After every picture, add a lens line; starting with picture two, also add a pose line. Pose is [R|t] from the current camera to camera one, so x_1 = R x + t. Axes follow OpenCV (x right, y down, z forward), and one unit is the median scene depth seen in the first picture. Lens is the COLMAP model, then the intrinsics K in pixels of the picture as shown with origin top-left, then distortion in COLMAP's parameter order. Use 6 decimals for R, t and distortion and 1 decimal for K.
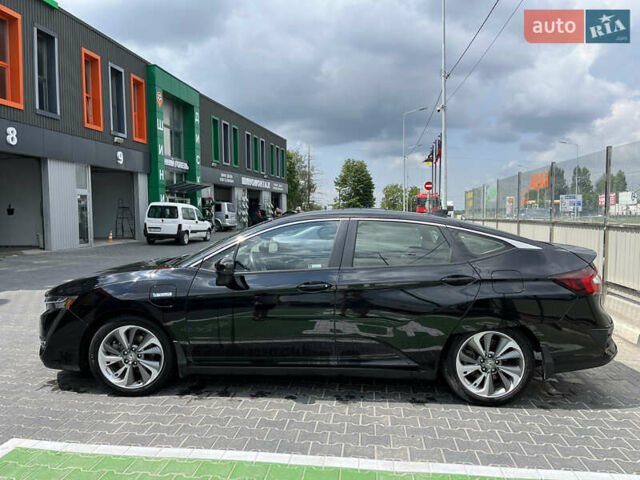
lens RADIAL K [[491.9, 0, 315.9], [0, 491.9, 242.4], [0, 0, 1]] dist [0.035975, -0.045072]
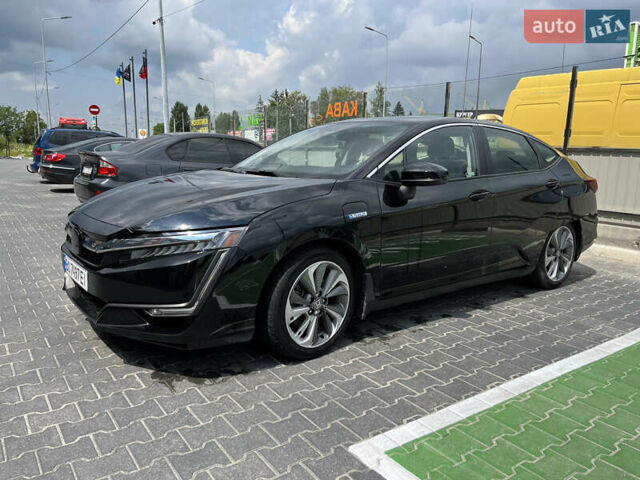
lens RADIAL K [[491.9, 0, 317.2], [0, 491.9, 233.7], [0, 0, 1]] dist [0.035975, -0.045072]
pose [[0.742438, -0.086775, 0.664271, -0.851407], [0.009837, 0.992880, 0.118708, 0.044583], [-0.669843, -0.081599, 0.738006, 0.484835]]
